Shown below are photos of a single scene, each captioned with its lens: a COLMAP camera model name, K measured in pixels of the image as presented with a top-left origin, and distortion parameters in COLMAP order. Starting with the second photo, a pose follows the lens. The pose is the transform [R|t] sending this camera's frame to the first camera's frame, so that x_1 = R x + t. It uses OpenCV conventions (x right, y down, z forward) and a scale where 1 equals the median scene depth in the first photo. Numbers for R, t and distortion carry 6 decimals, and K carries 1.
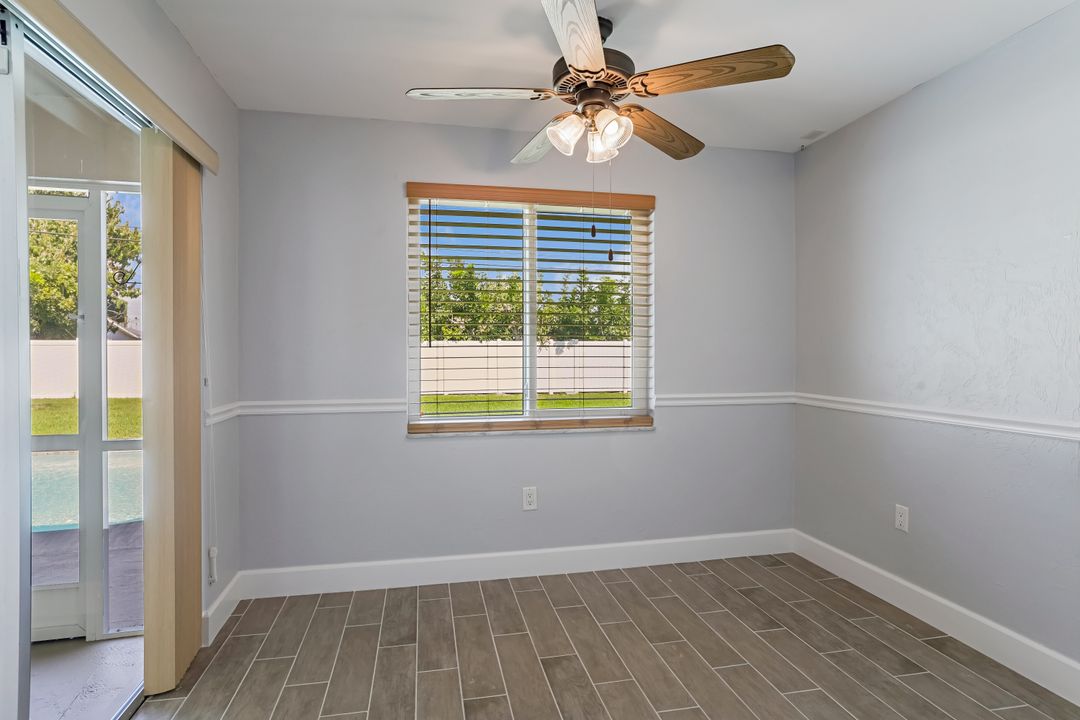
lens RADIAL K [[586.3, 0, 543.2], [0, 586.3, 355.8], [0, 0, 1]] dist [-0.035230, 0.000348]
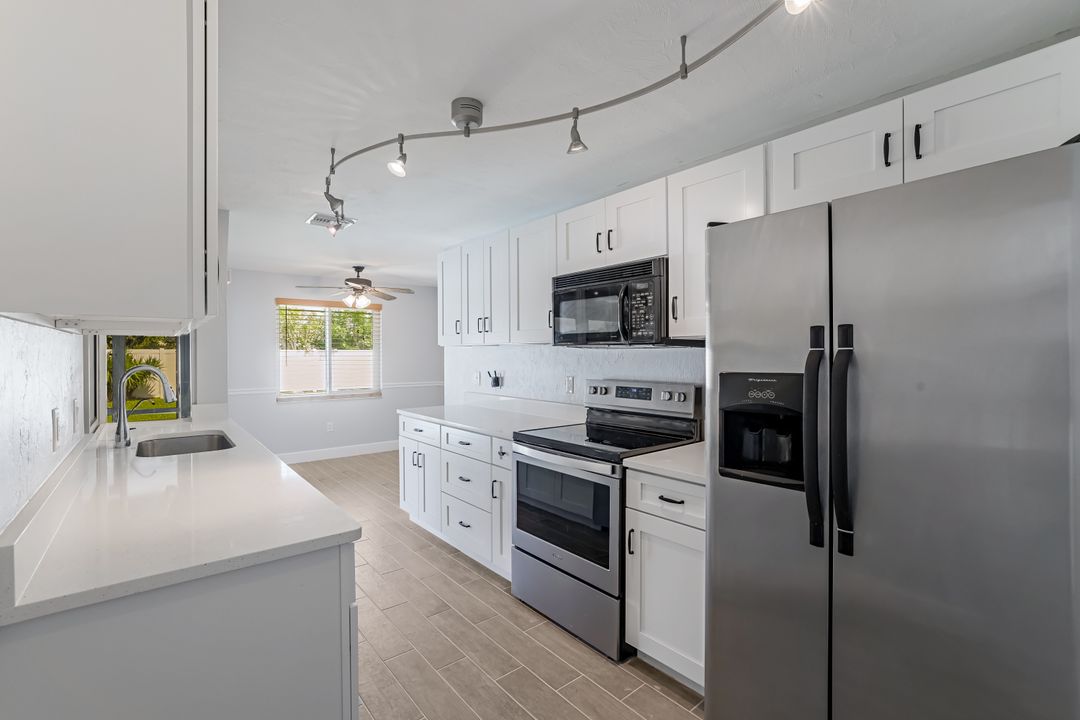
lens RADIAL K [[492.7, 0, 524.1], [0, 492.7, 357.8], [0, 0, 1]] dist [0.001120, 0.000115]
pose [[0.908722, -0.000422, 0.417401, -0.147884], [0.001057, 0.999999, -0.001291, -0.044888], [-0.417400, 0.001614, 0.908722, -1.252233]]
